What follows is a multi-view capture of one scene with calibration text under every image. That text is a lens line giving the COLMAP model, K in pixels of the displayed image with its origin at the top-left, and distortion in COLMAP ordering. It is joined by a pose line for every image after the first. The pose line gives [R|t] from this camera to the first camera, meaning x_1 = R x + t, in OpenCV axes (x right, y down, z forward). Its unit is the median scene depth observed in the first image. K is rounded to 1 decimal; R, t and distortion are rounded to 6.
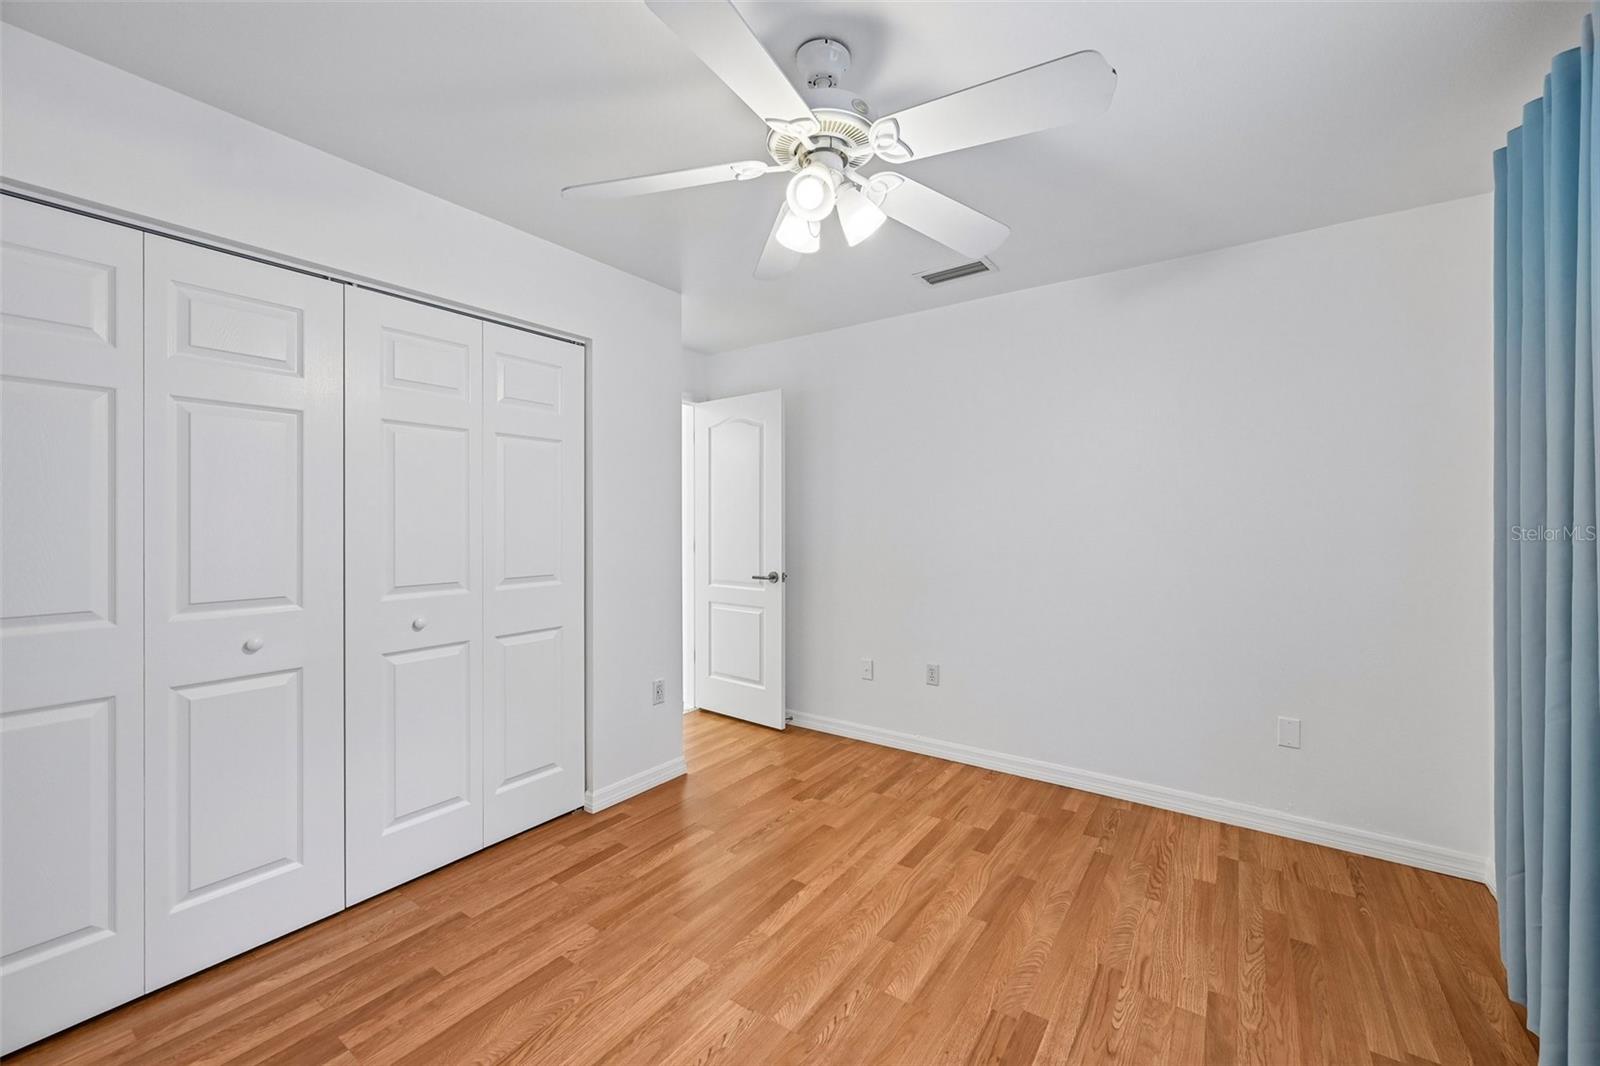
lens RADIAL K [[636.9, 0, 799.2], [0, 636.9, 516.5], [0, 0, 1]] dist [0.000590, -0.000009]
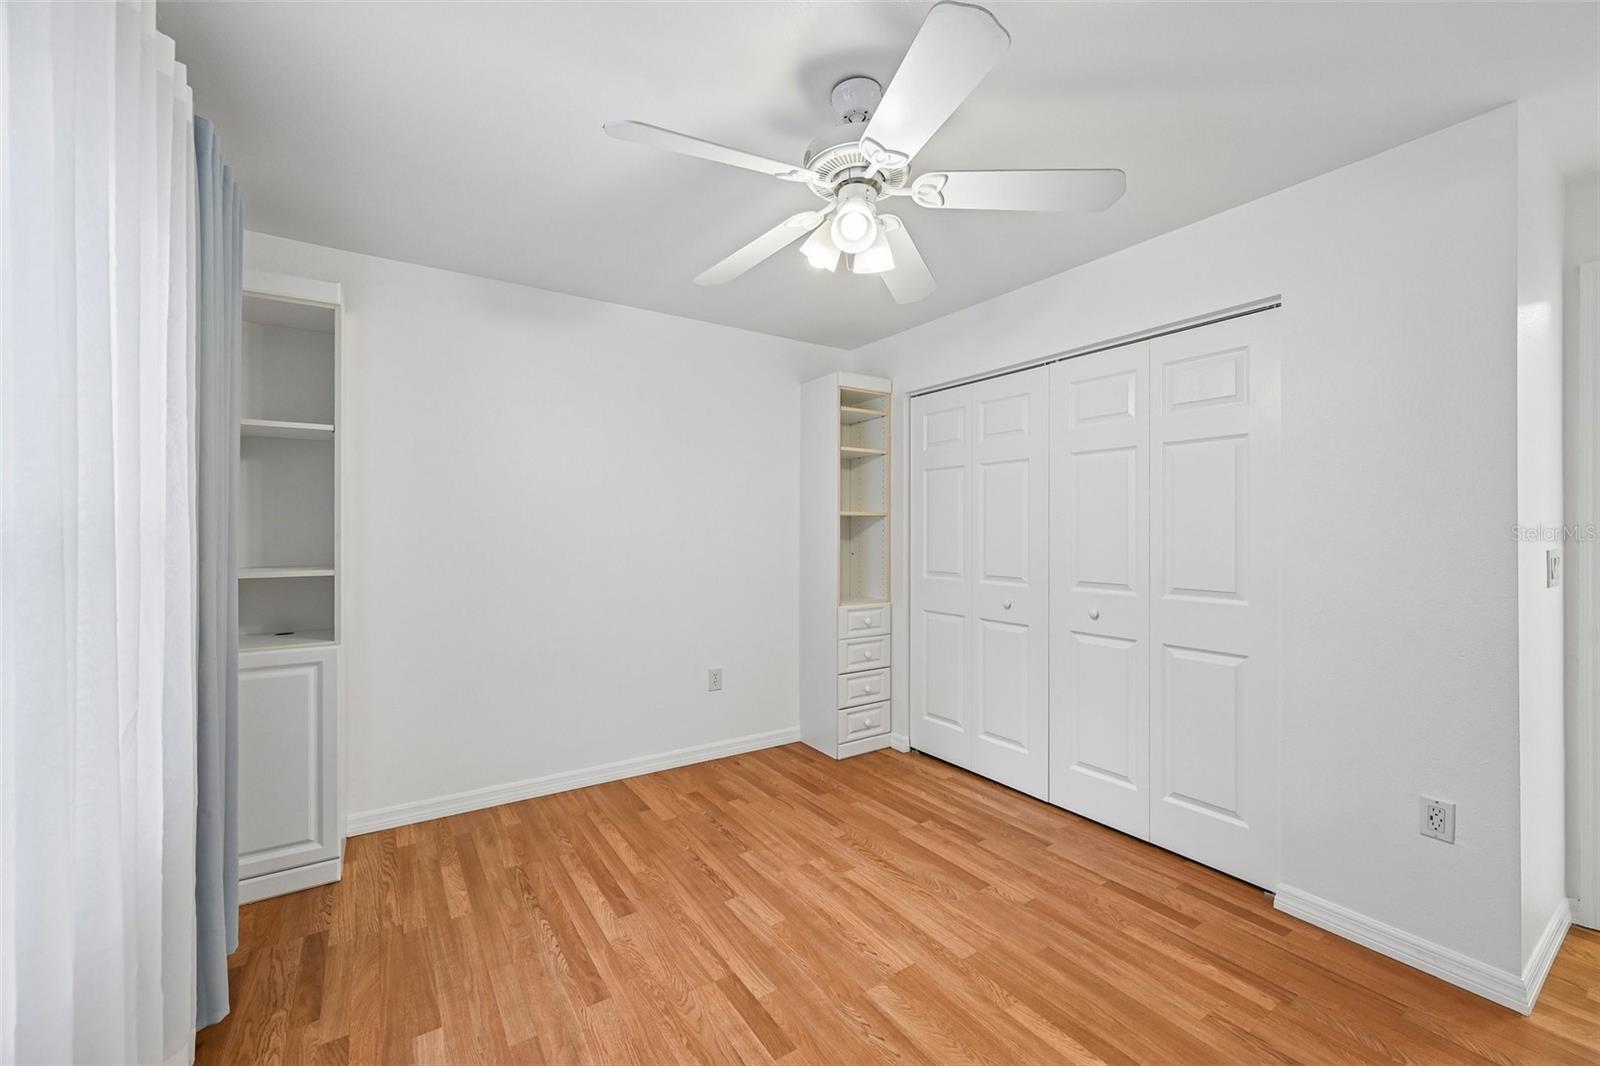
lens RADIAL K [[634.6, 0, 805.9], [0, 634.6, 532.9], [0, 0, 1]] dist [-0.000575, 0.000074]
pose [[-0.344673, 0.005476, -0.938707, 0.924647], [0.002654, 0.999985, 0.004859, 0.006126], [0.938719, -0.000816, -0.344682, 1.131040]]
